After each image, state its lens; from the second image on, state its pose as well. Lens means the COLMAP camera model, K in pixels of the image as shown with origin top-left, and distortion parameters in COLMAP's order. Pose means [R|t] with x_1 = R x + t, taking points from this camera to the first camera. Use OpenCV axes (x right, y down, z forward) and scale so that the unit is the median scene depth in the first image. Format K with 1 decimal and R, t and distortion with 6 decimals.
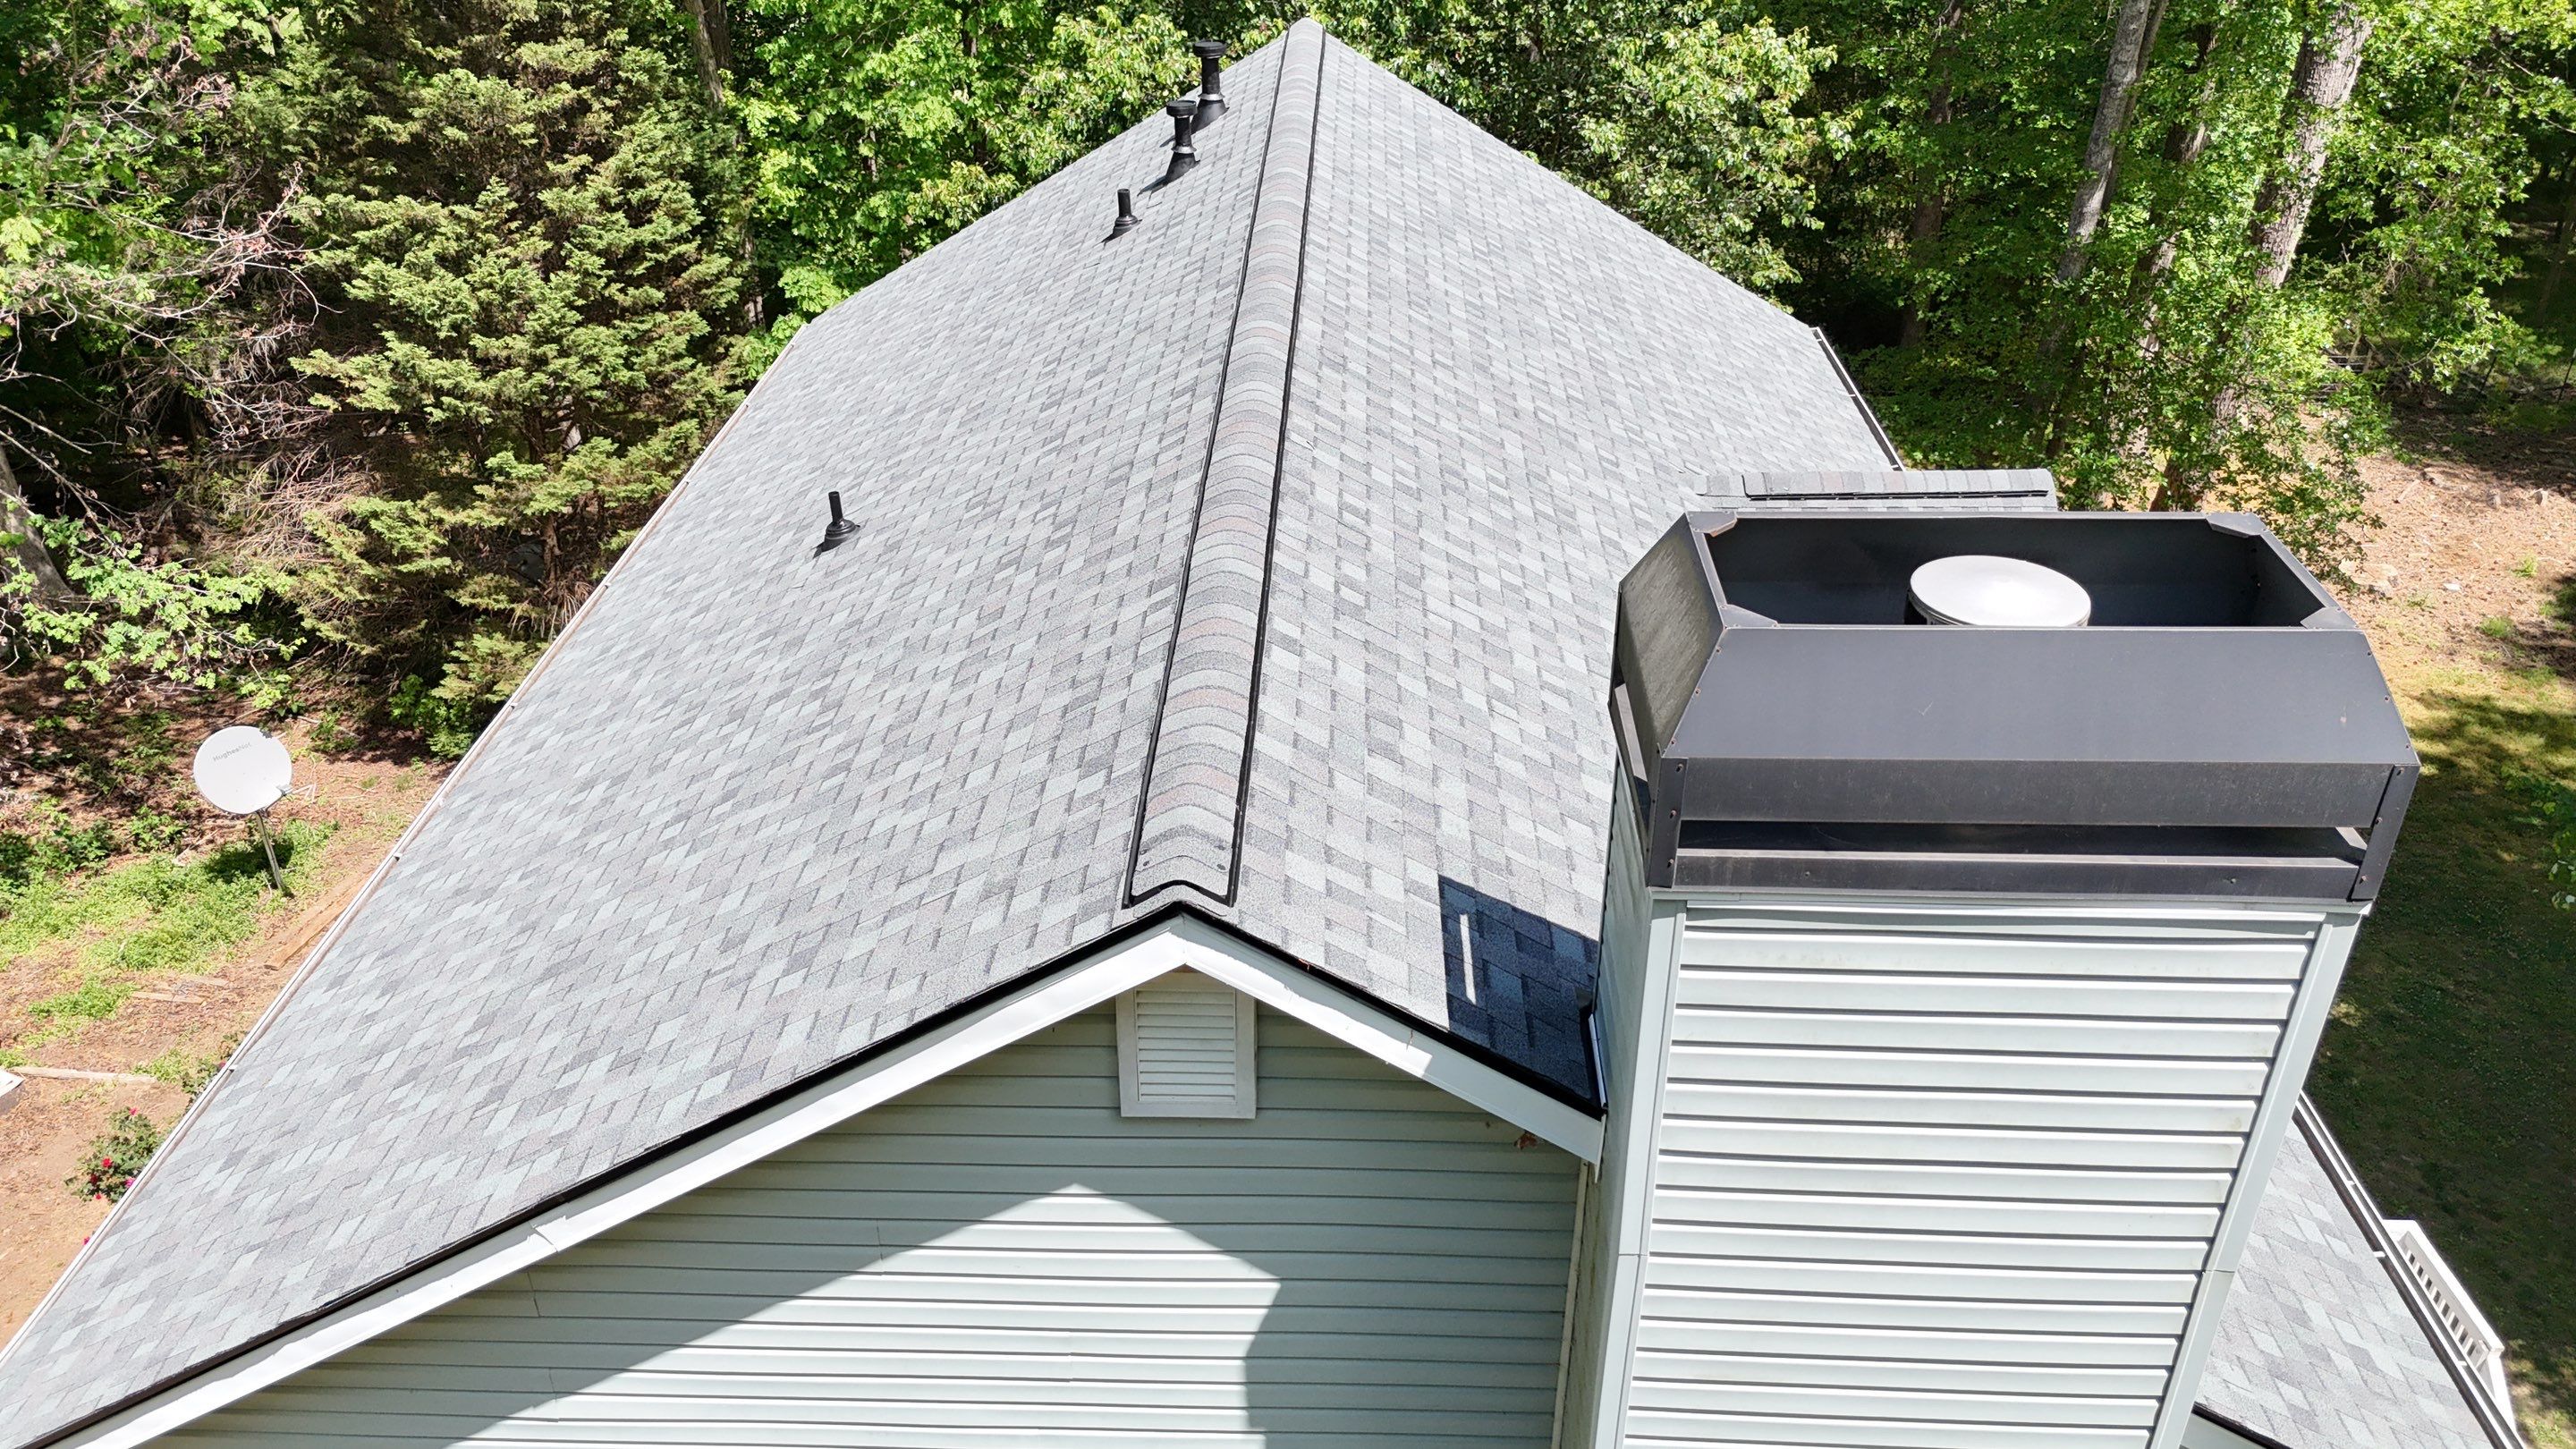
lens RADIAL K [[1895.2, 0, 1312.5], [0, 1895.2, 744.4], [0, 0, 1]] dist [0.064707, -0.062460]
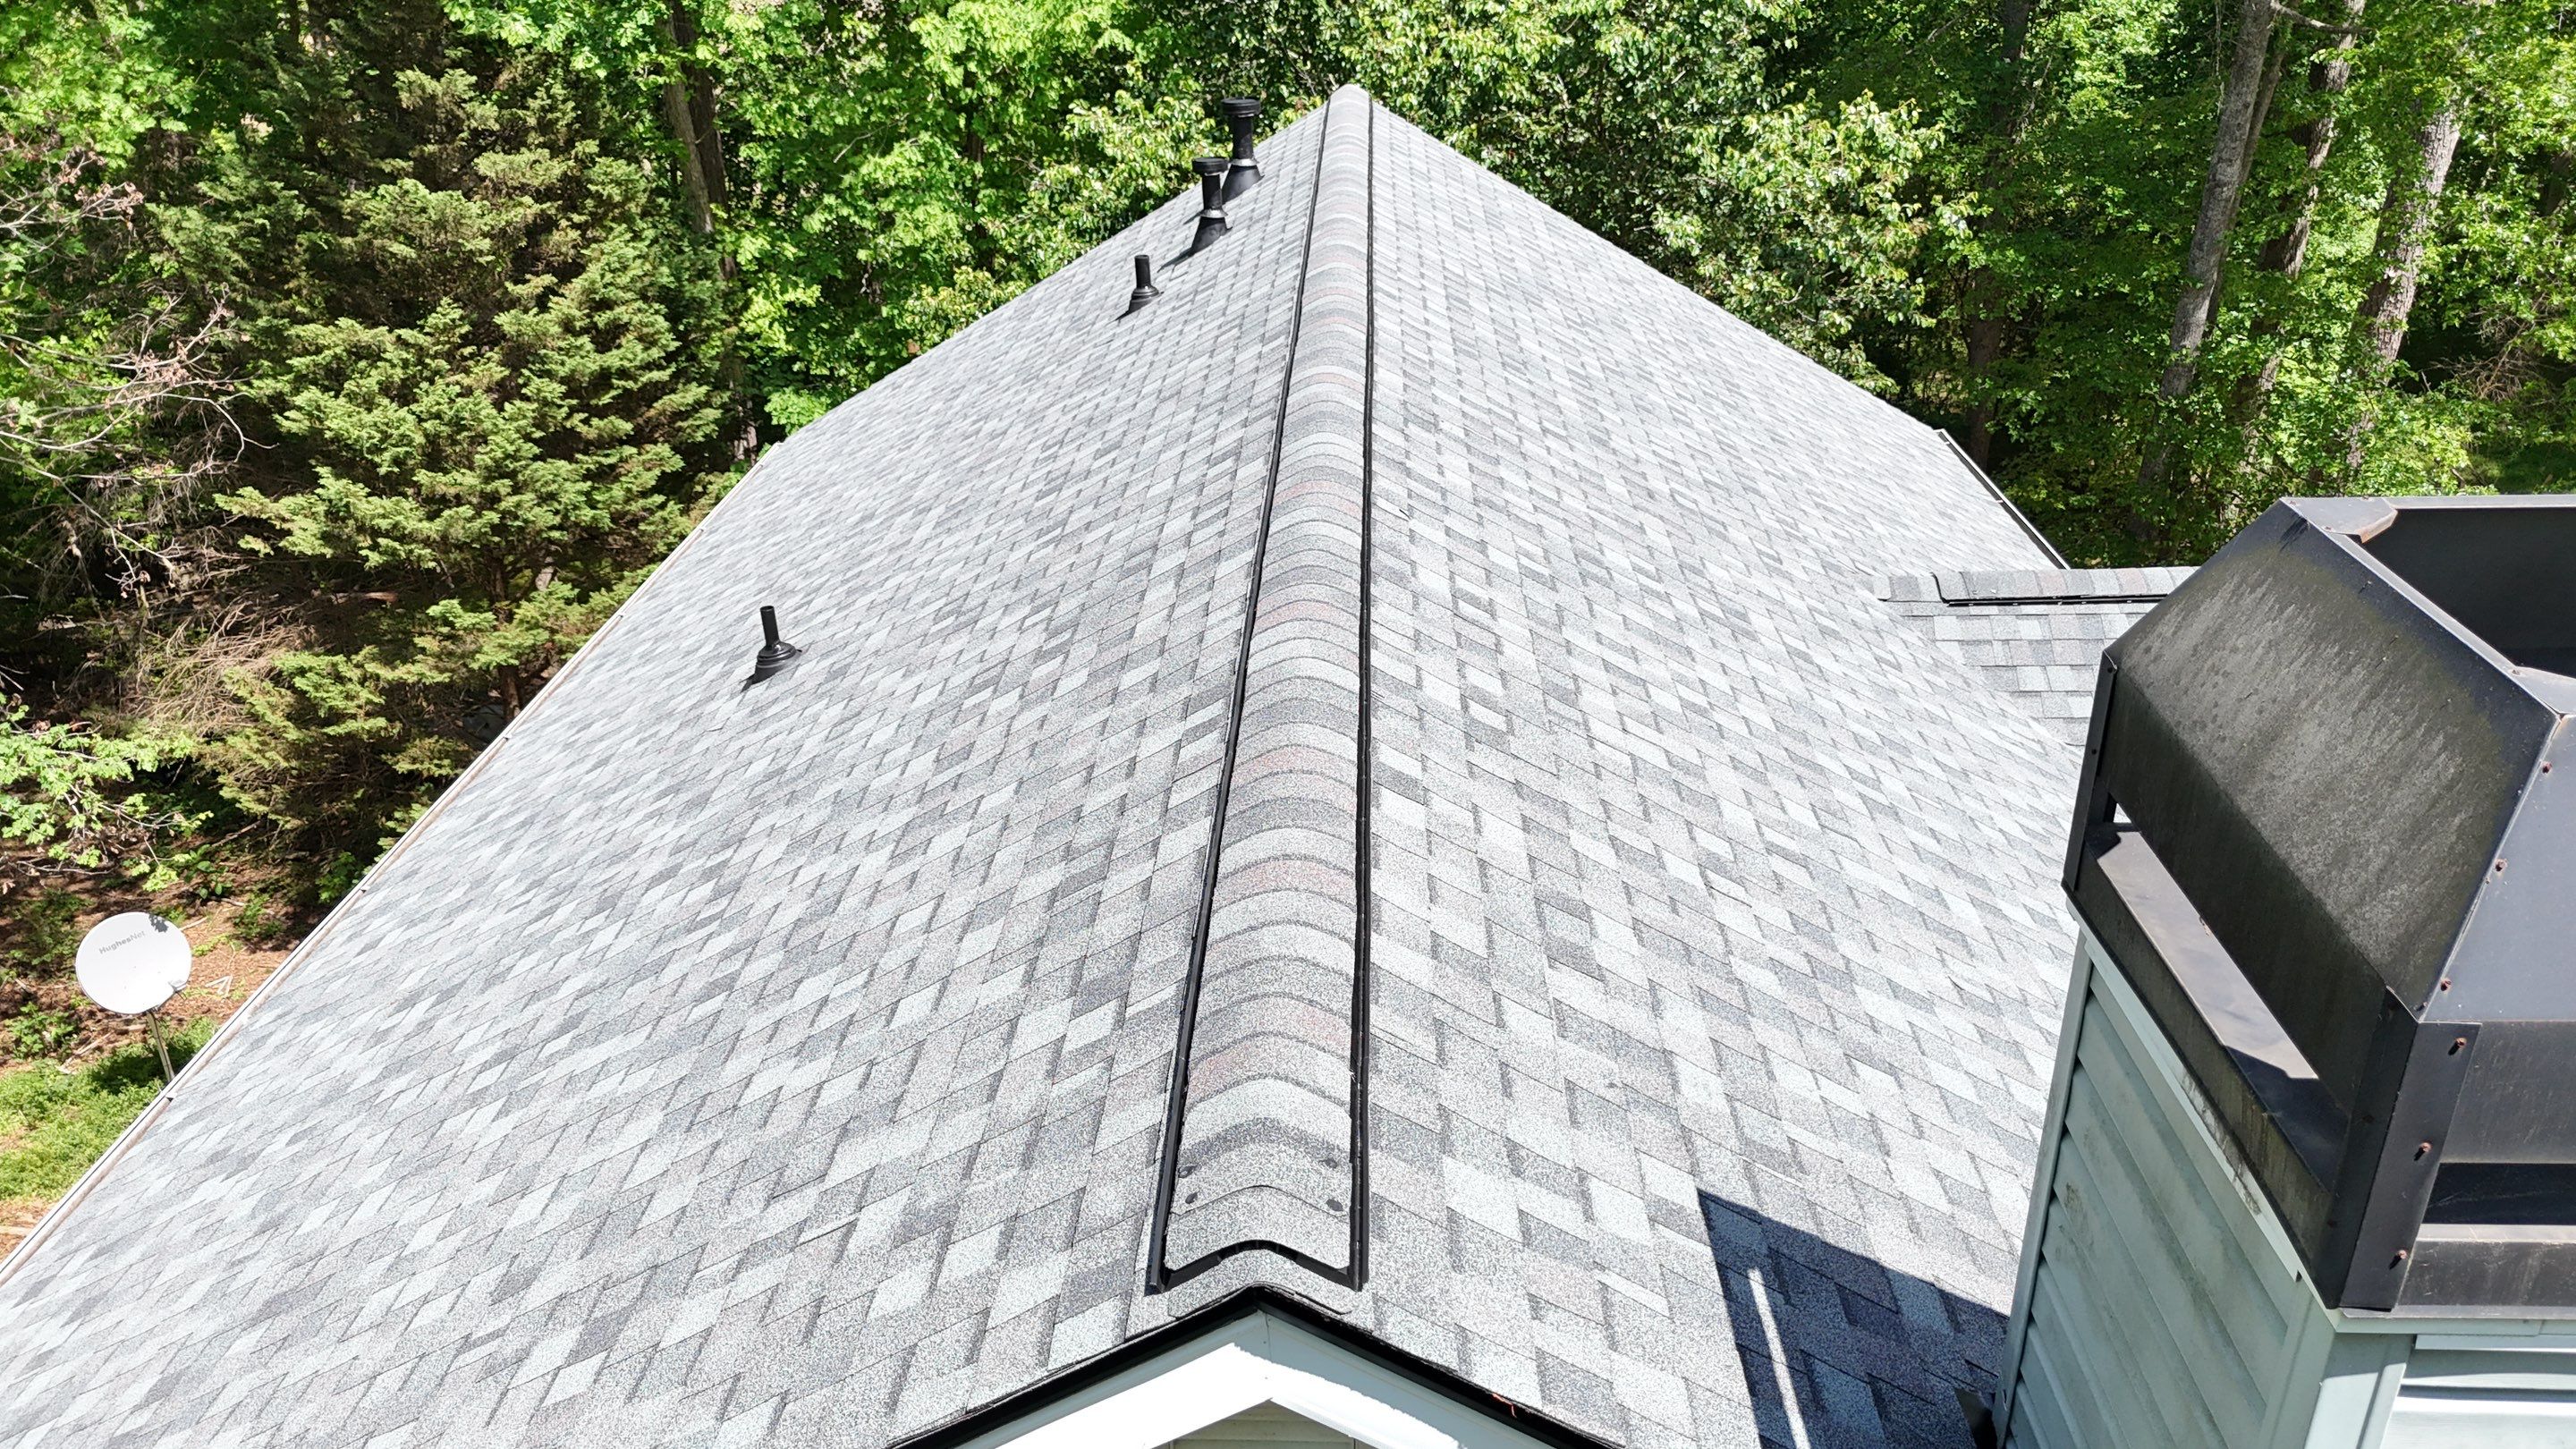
lens RADIAL K [[1895.2, 0, 1293.7], [0, 1895.2, 734.2], [0, 0, 1]] dist [0.064707, -0.062460]
pose [[0.999748, -0.012397, -0.018702, -0.022887], [0.010640, 0.995768, -0.091290, -0.008011], [0.019754, 0.091068, 0.995649, 0.221190]]
